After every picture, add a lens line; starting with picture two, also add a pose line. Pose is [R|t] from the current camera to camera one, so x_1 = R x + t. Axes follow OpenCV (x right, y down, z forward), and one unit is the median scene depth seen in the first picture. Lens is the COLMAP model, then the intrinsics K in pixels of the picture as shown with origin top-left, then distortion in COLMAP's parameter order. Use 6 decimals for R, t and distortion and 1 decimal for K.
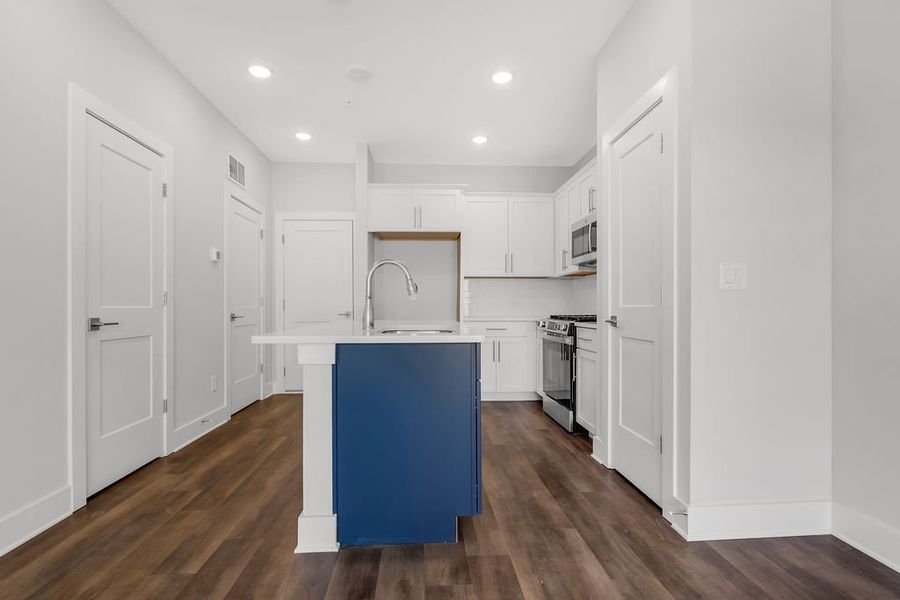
lens RADIAL K [[432.8, 0, 447.8], [0, 432.8, 304.1], [0, 0, 1]] dist [-0.000675, -0.000631]
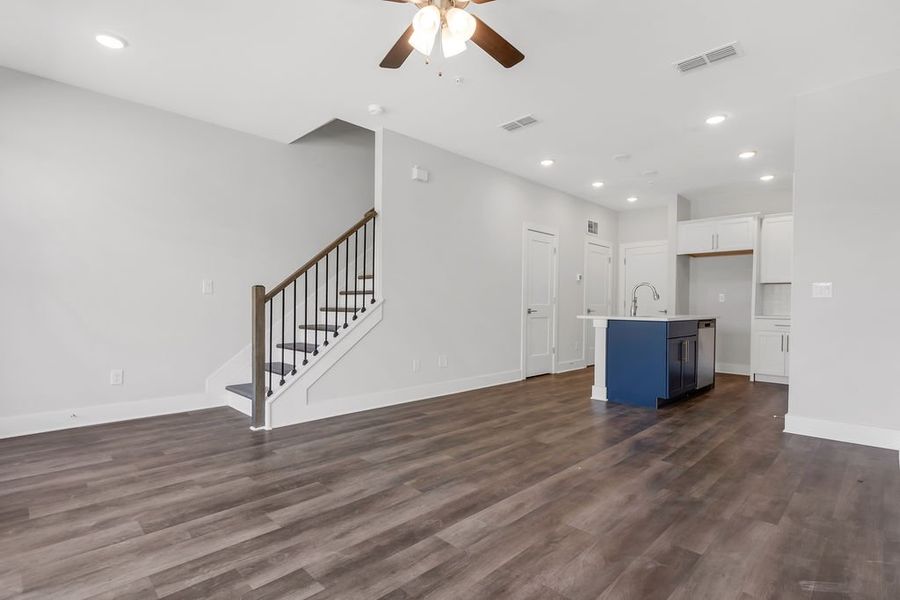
lens RADIAL K [[437.6, 0, 446.5], [0, 437.6, 309.5], [0, 0, 1]] dist [0.001270, -0.000236]
pose [[0.659805, 0.018634, -0.751206, 0.515470], [-0.009273, 0.999818, 0.016656, -0.000728], [0.751380, -0.004024, 0.659858, -0.690932]]
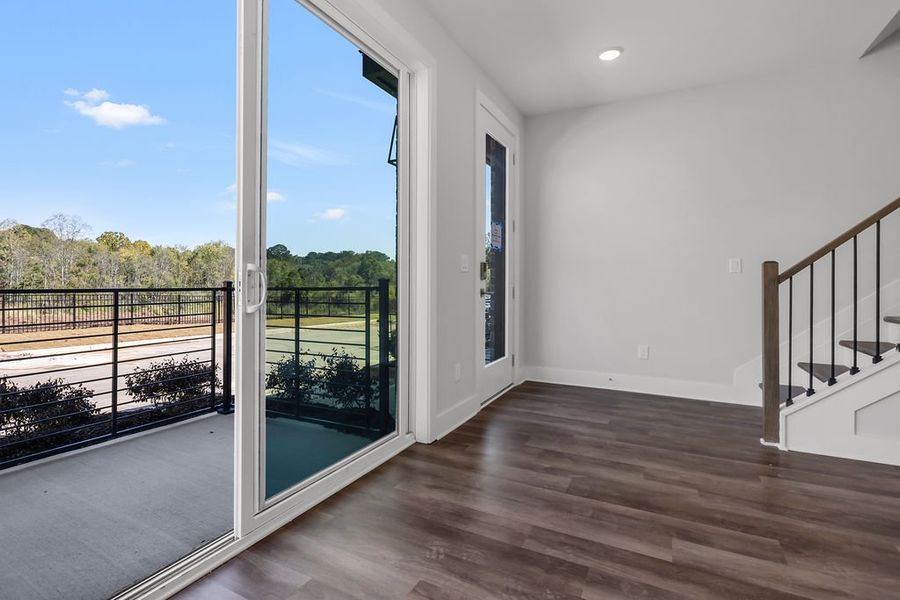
lens RADIAL K [[443.8, 0, 433.5], [0, 443.8, 279.4], [0, 0, 1]] dist [-0.000022, -0.000384]
pose [[-0.527774, -0.003107, -0.849379, 0.479793], [0.000936, 0.999991, -0.004240, 0.000806], [0.849384, -0.003033, -0.527766, -0.459860]]
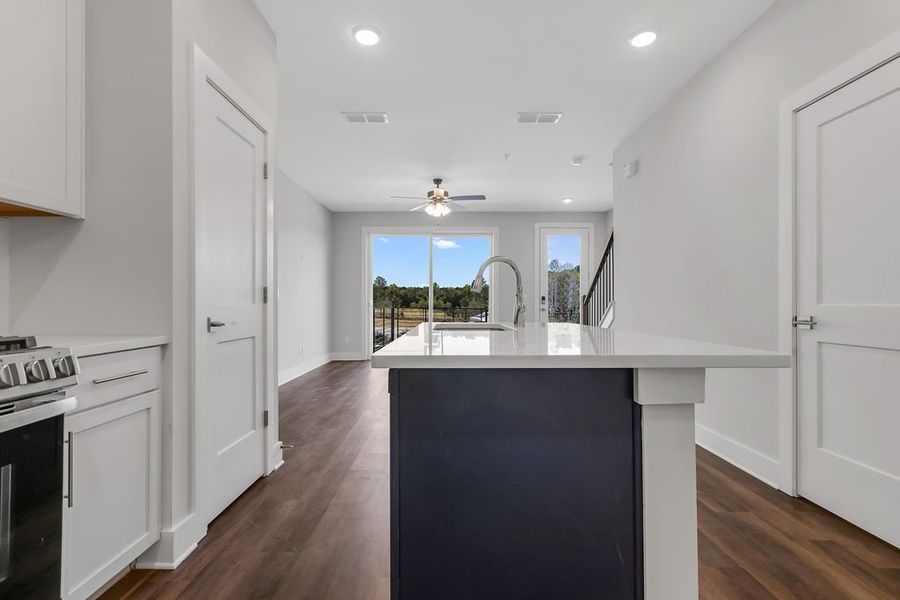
lens RADIAL K [[432.8, 0, 447.8], [0, 432.8, 304.1], [0, 0, 1]] dist [-0.000675, -0.000631]
pose [[-0.998650, 0.001603, 0.051912, -0.044983], [0.001421, 0.999993, -0.003544, 0.005284], [-0.051917, -0.003465, -0.998645, 1.264726]]
